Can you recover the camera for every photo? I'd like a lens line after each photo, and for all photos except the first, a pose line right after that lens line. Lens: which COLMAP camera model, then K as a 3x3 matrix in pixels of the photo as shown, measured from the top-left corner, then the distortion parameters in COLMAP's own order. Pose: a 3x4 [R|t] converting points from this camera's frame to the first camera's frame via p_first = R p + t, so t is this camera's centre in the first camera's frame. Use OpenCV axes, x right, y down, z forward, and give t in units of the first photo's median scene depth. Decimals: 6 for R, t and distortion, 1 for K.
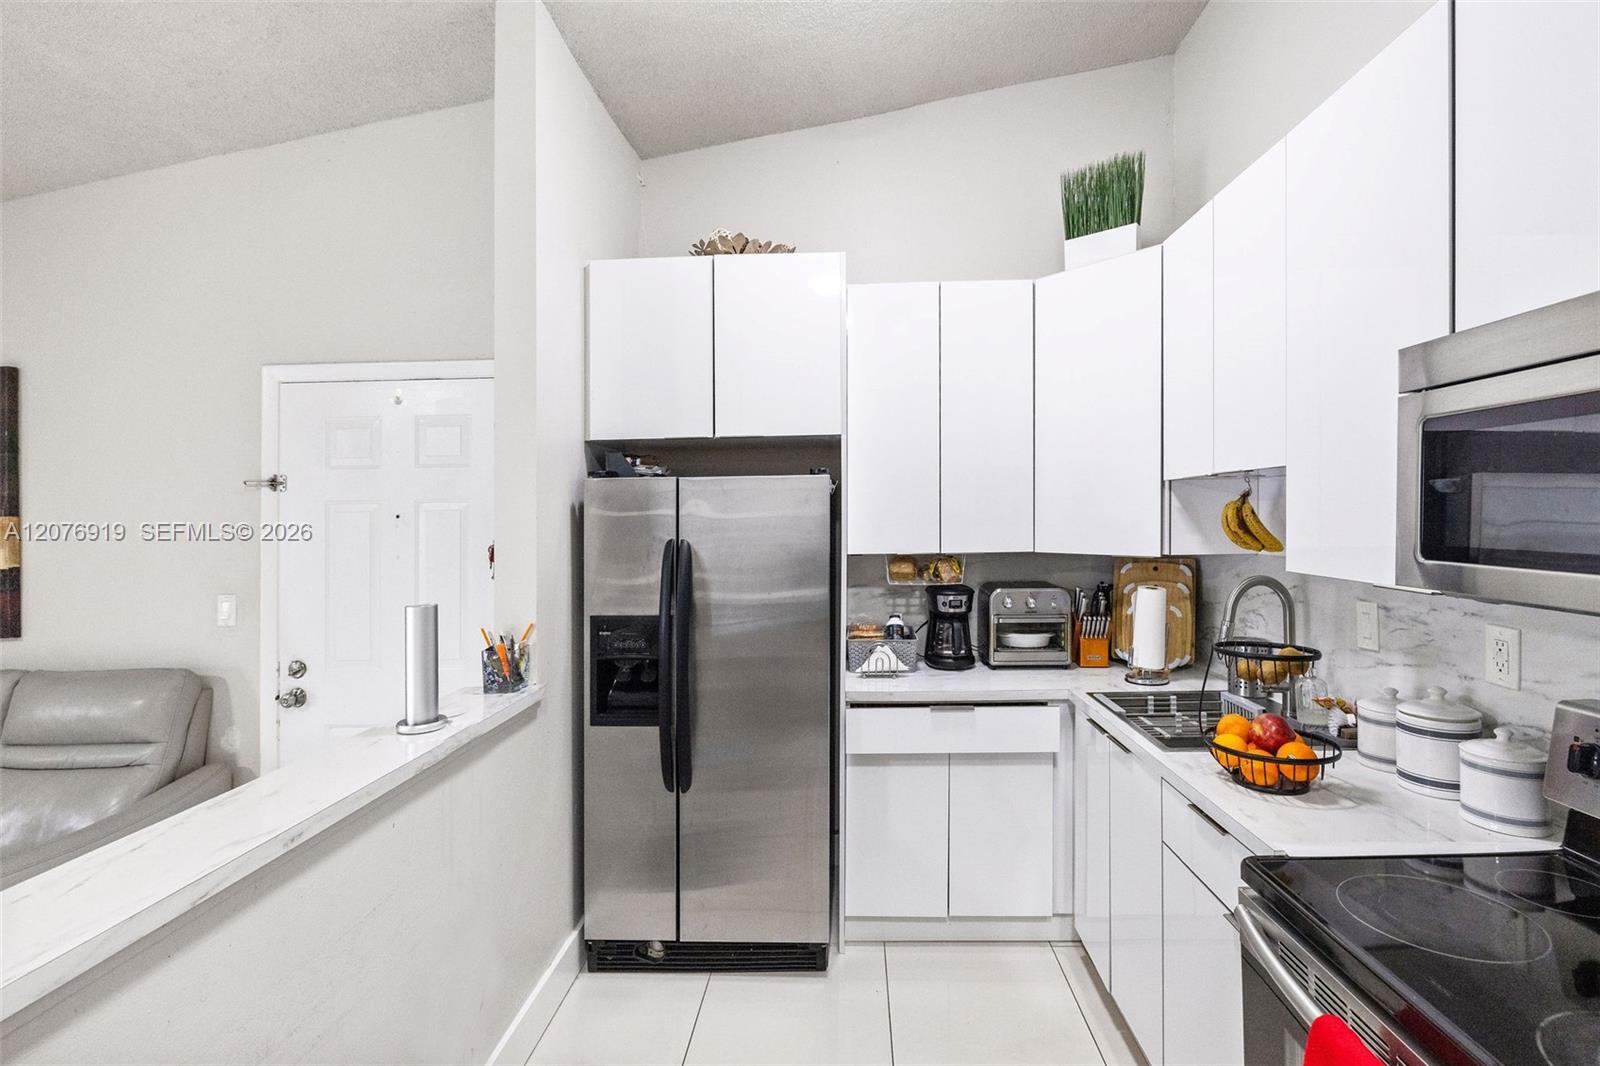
lens RADIAL K [[715.4, 0, 839.8], [0, 715.4, 539.4], [0, 0, 1]] dist [0.002375, 0.001785]
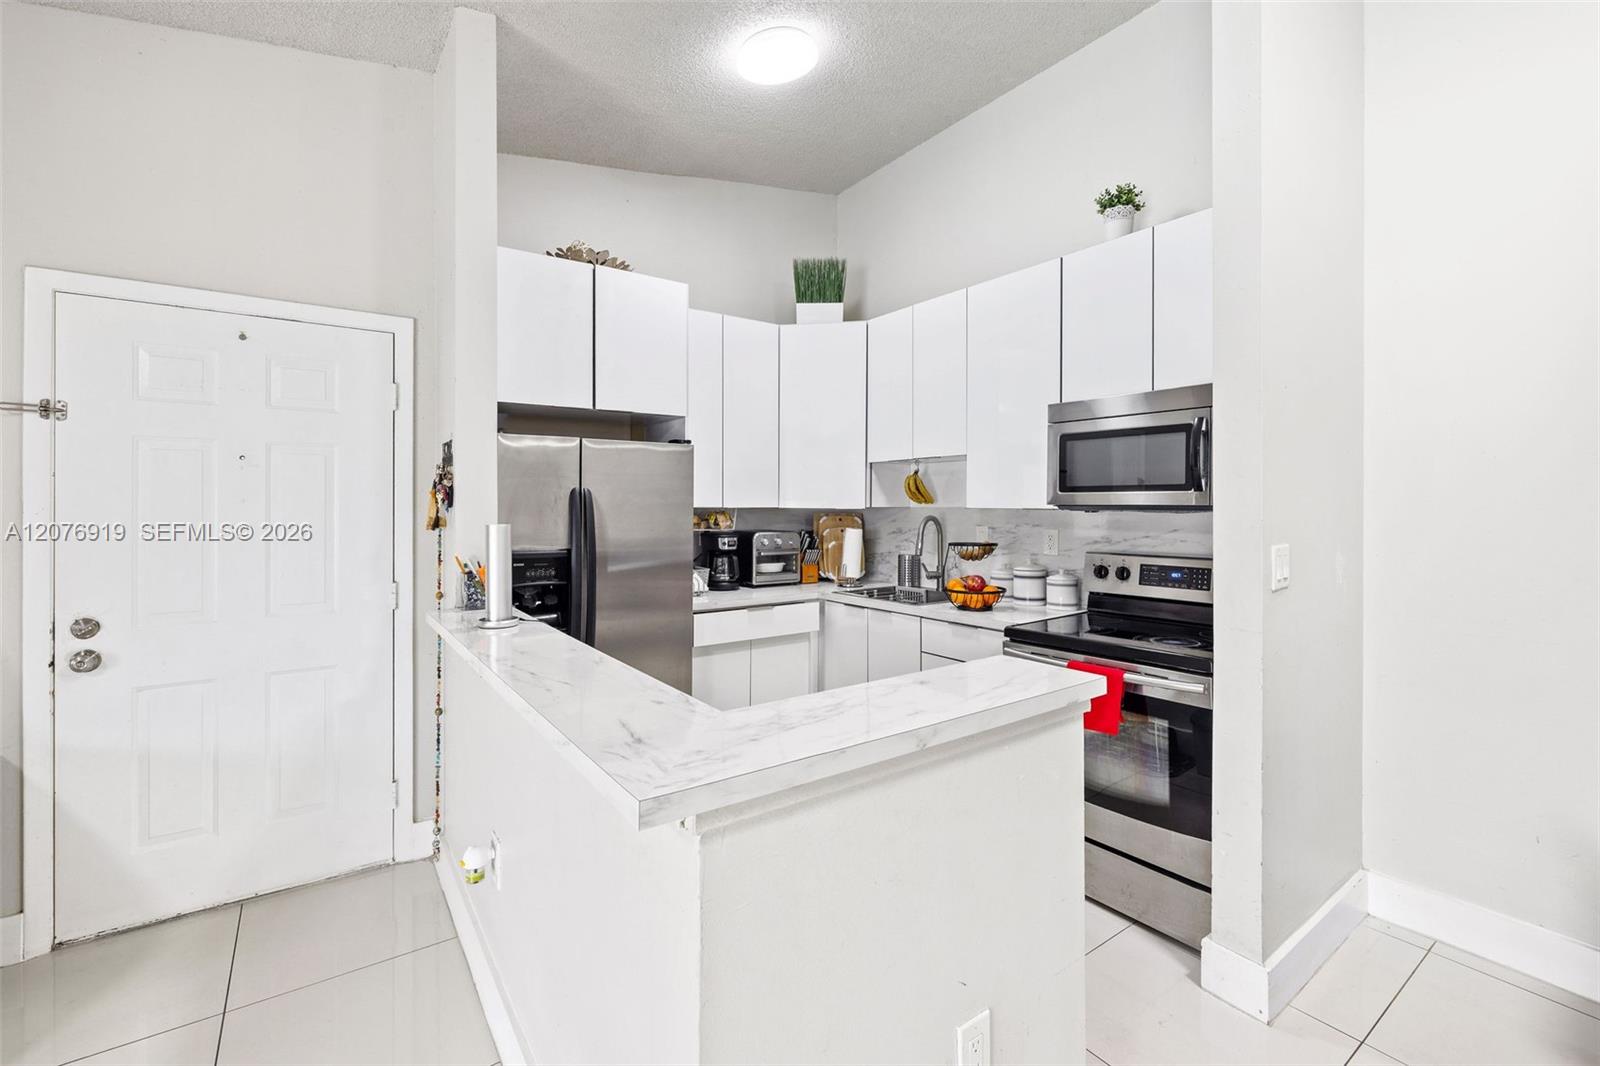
lens RADIAL K [[686.0, 0, 788.2], [0, 686.0, 505.2], [0, 0, 1]] dist [0.001749, 0.000340]
pose [[0.800959, 0.019419, 0.598405, -0.584242], [0.003217, 0.999320, -0.036734, 0.069499], [-0.598711, 0.031348, 0.800351, -0.145147]]
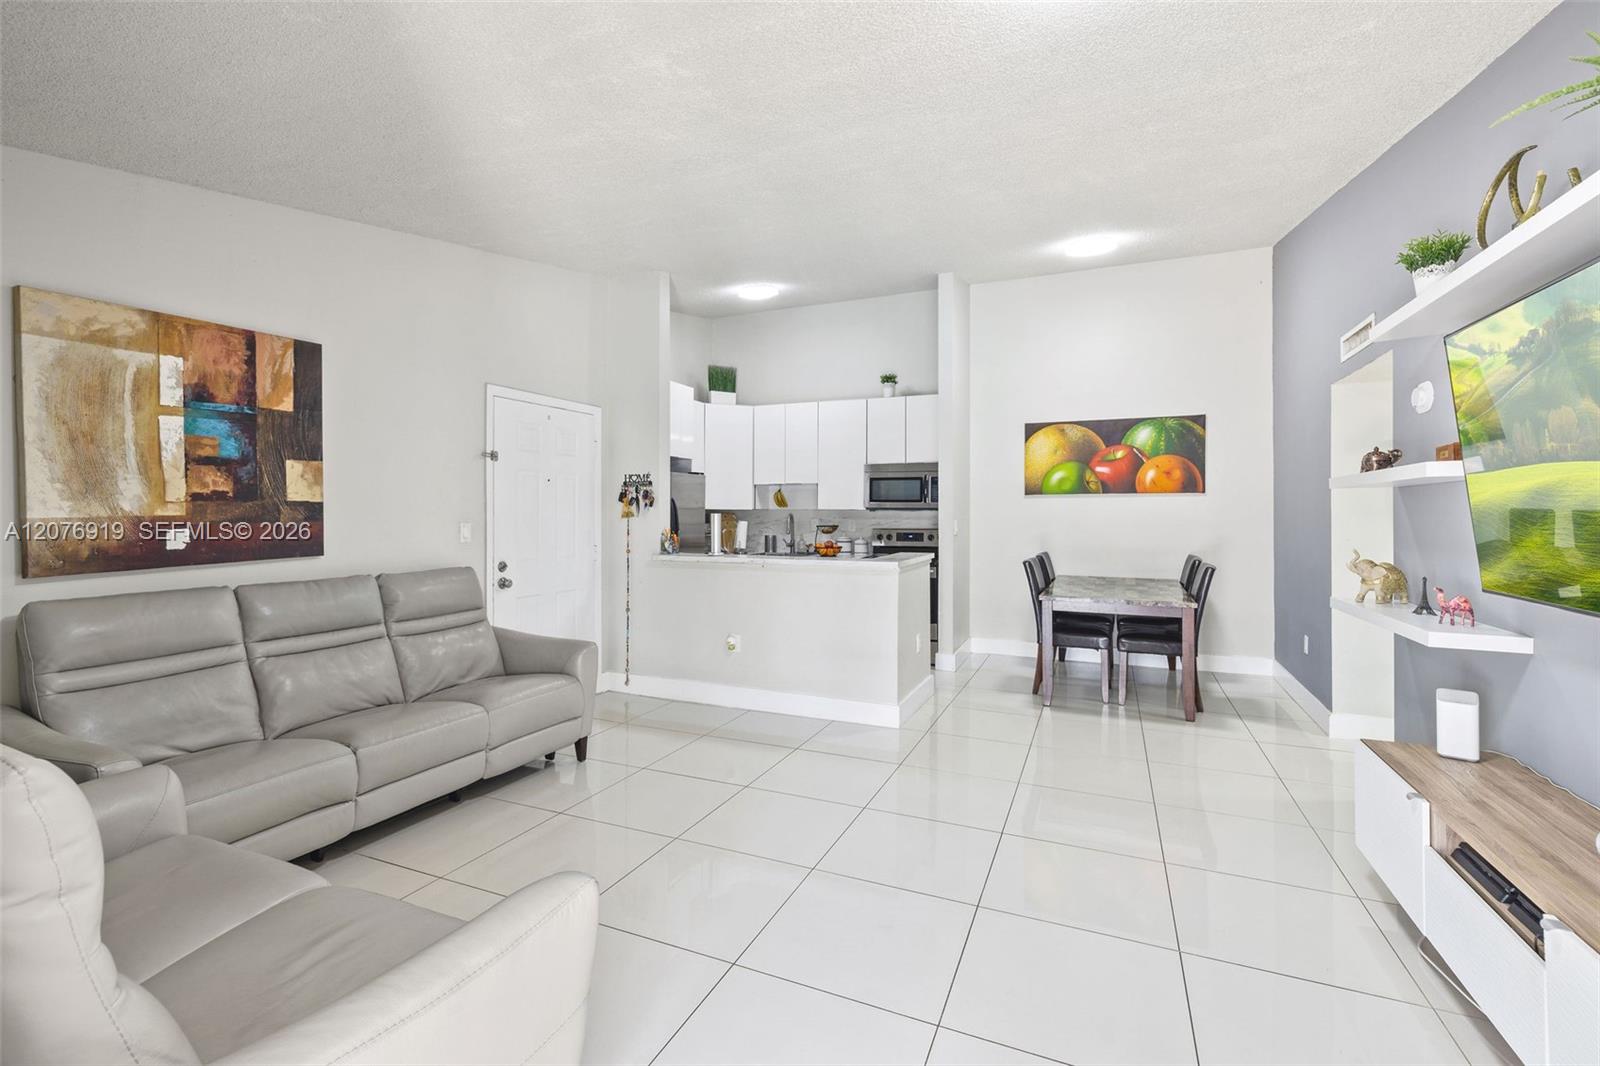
lens RADIAL K [[686.0, 0, 800.2], [0, 686.0, 505.8], [0, 0, 1]] dist [0.001749, 0.000340]
pose [[0.373030, 0.029439, 0.927352, -1.984213], [0.019261, 0.999035, -0.039462, 0.117067], [-0.927620, 0.032582, 0.372103, -0.237109]]
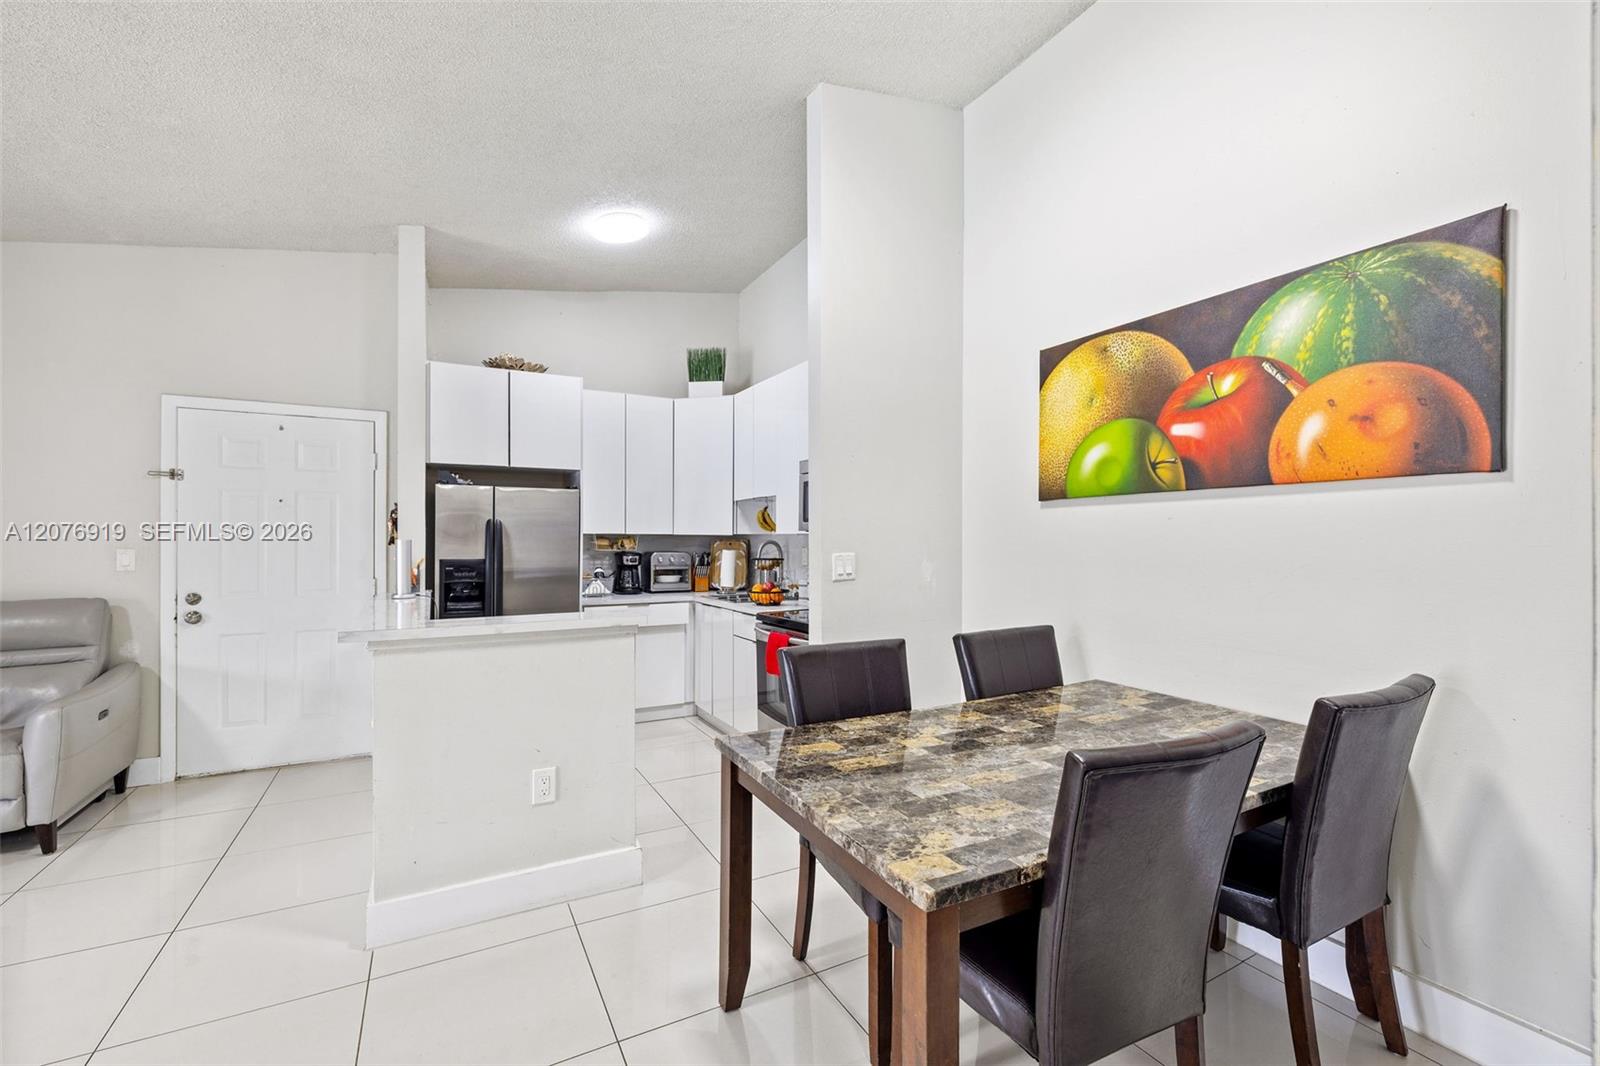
lens RADIAL K [[686.0, 0, 800.2], [0, 686.0, 537.3], [0, 0, 1]] dist [0.001749, 0.000340]
pose [[0.867105, 0.022587, 0.497613, -0.383053], [-0.003825, 0.999244, -0.038691, 0.104282], [-0.498110, 0.031646, 0.866536, -0.848268]]
